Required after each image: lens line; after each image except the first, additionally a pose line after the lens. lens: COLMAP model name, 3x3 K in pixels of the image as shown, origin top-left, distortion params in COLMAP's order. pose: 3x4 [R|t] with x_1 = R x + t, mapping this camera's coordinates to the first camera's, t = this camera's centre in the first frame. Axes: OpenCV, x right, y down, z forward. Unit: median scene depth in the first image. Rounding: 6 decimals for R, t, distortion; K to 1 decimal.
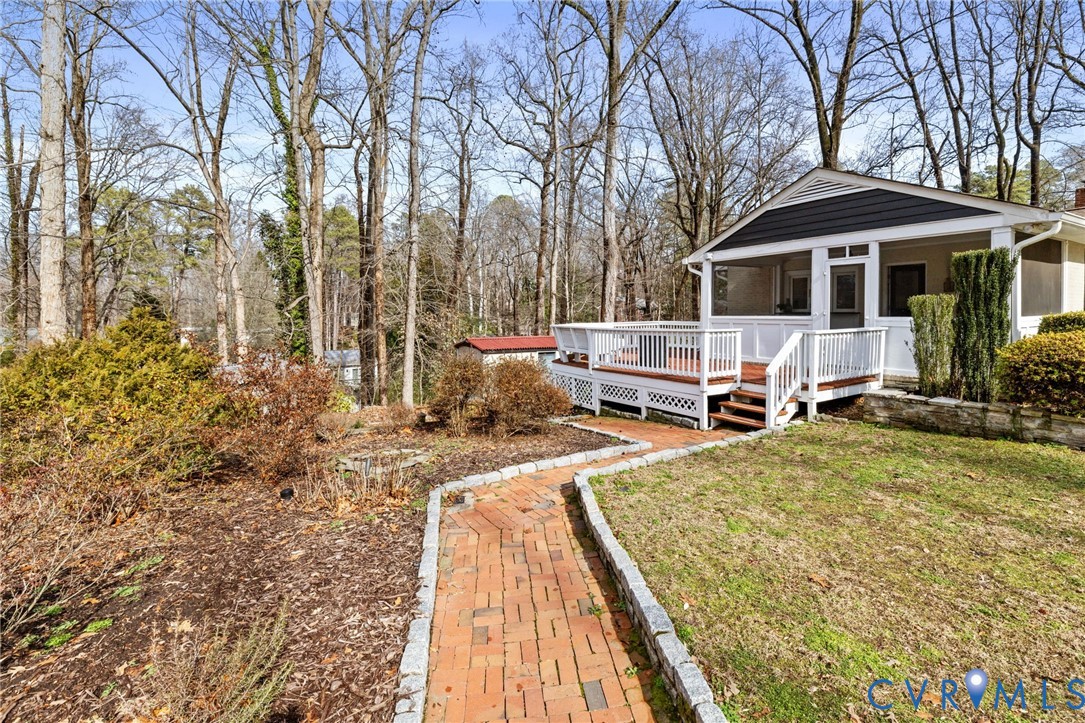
lens RADIAL K [[472.1, 0, 543.5], [0, 472.1, 342.1], [0, 0, 1]] dist [0.000334, 0.000115]
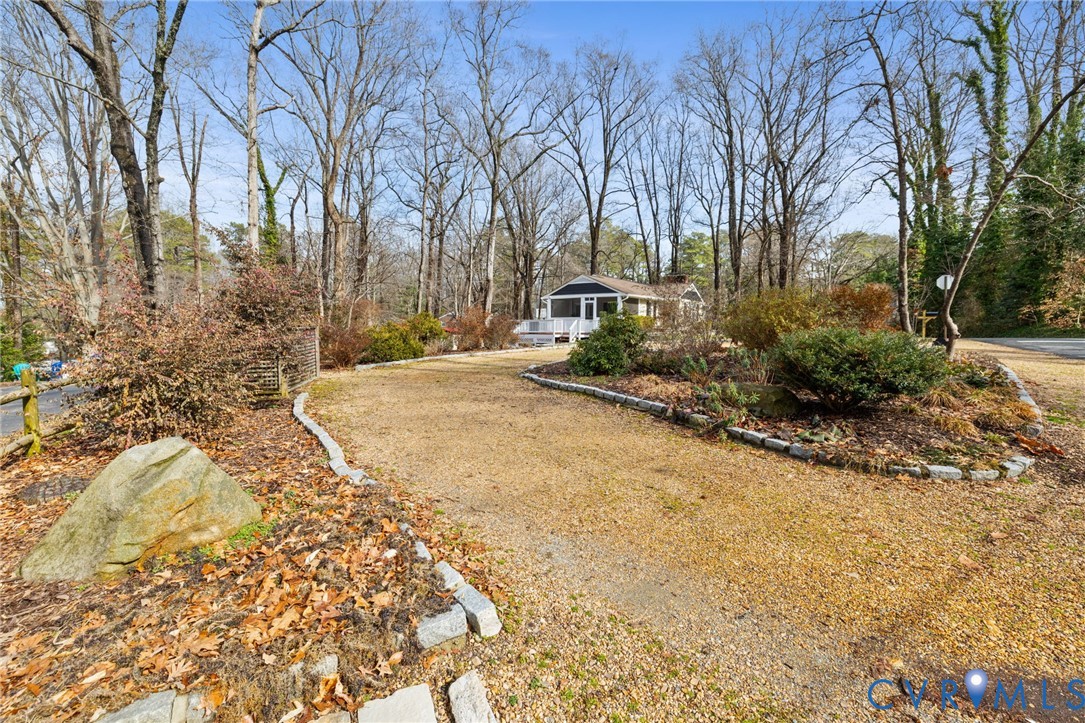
lens RADIAL K [[472.1, 0, 543.5], [0, 472.1, 342.1], [0, 0, 1]] dist [0.000334, 0.000115]
pose [[0.921614, 0.005616, 0.388067, -1.036837], [0.005760, 0.999587, -0.028146, 0.227171], [-0.388065, 0.028175, 0.921201, -2.102854]]
